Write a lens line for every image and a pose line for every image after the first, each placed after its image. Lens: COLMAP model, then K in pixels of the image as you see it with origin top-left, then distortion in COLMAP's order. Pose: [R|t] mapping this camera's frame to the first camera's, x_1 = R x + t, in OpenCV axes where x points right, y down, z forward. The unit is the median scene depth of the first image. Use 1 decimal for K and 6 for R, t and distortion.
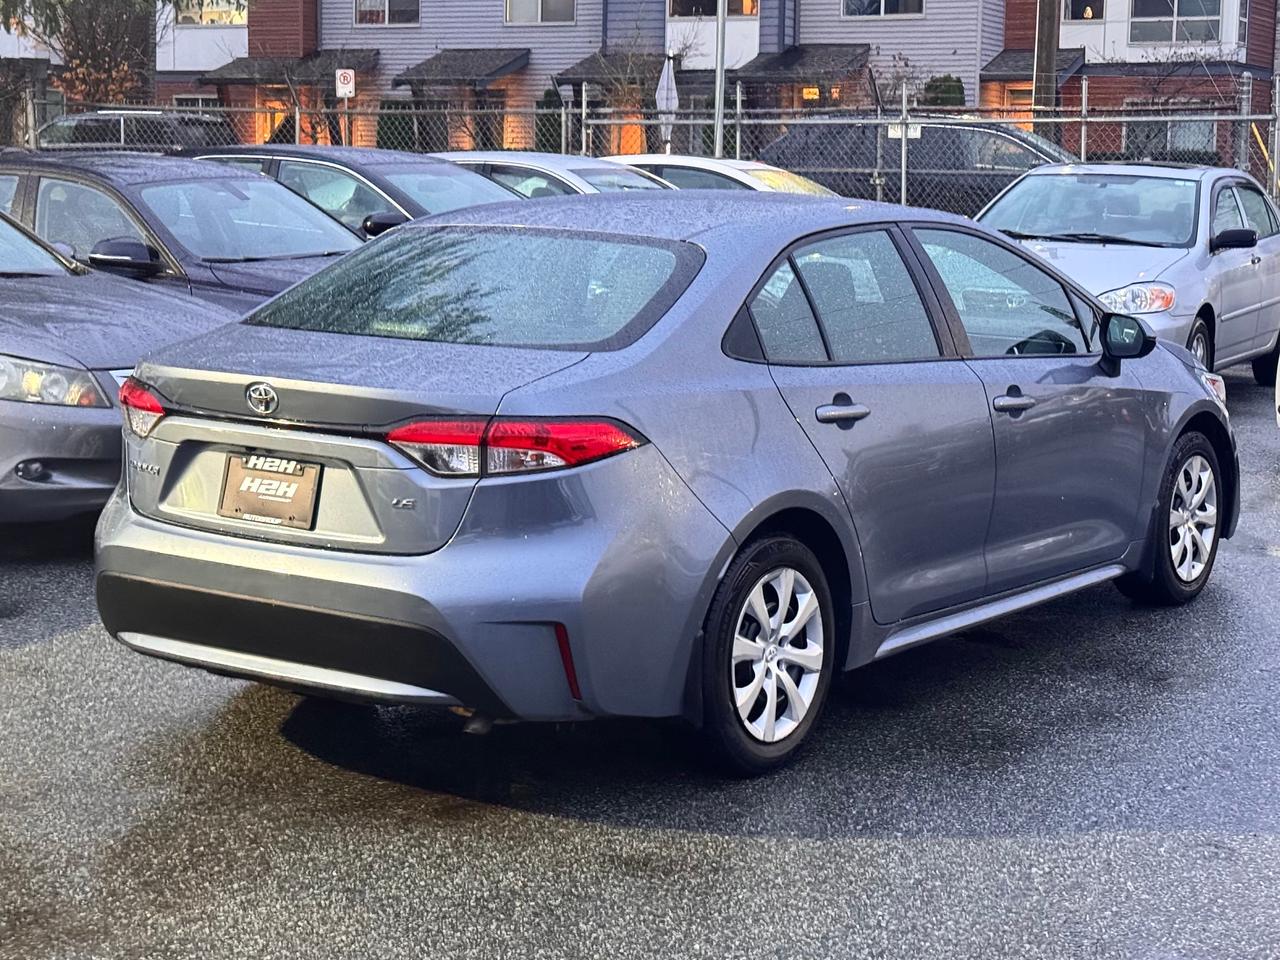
lens RADIAL K [[1967.5, 0, 640.0], [0, 1967.5, 480.0], [0, 0, 1]] dist [-0.010421, -0.001974]
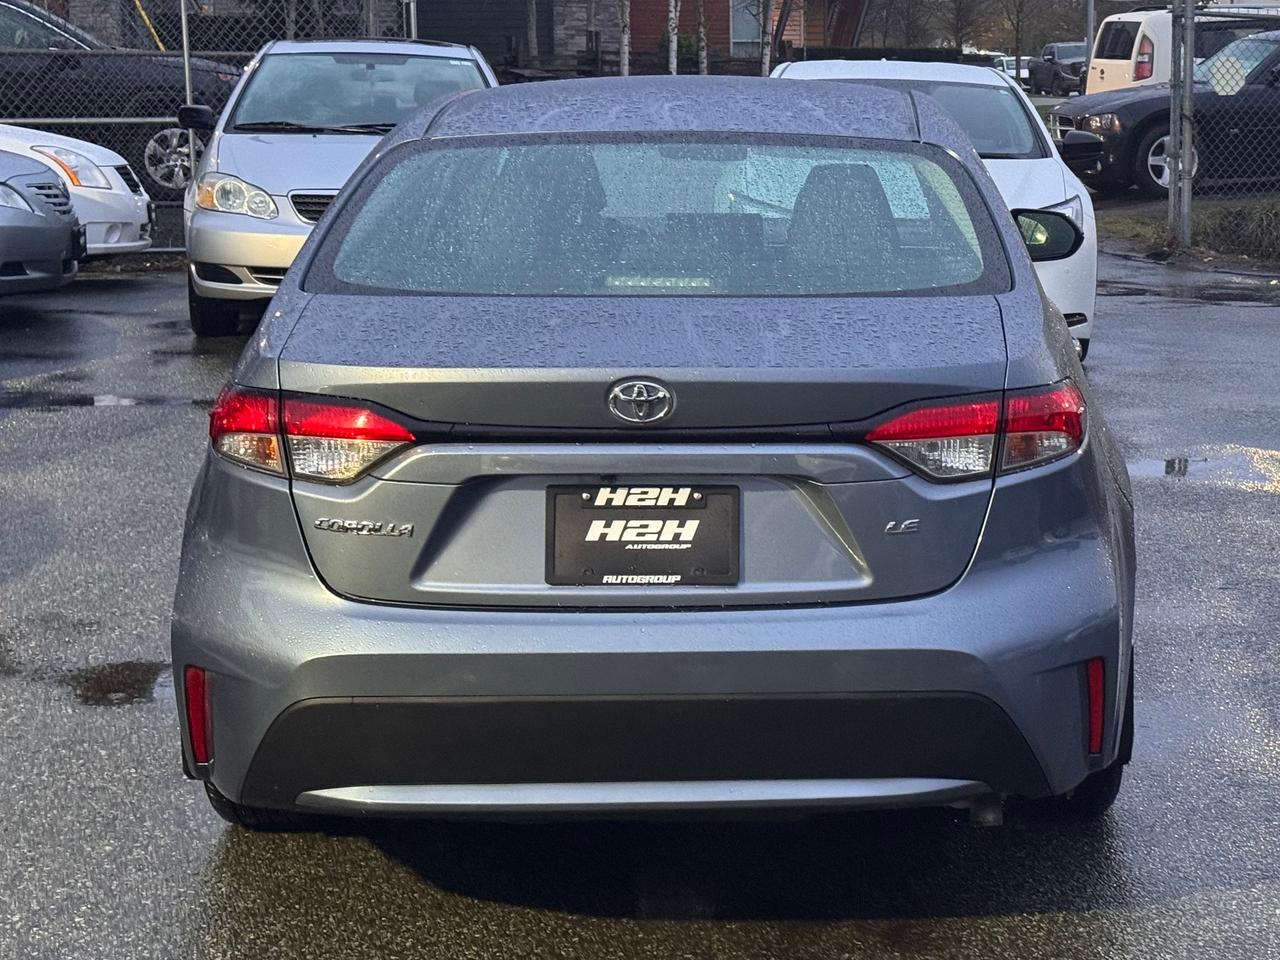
lens RADIAL K [[2236.7, 0, 640.0], [0, 2236.7, 480.0], [0, 0, 1]] dist [0.027672, 0.175562]
pose [[0.822077, -0.119950, 0.556598, -0.610502], [0.101356, 0.992773, 0.064248, -0.062585], [-0.560283, 0.003598, 0.828294, 0.366022]]
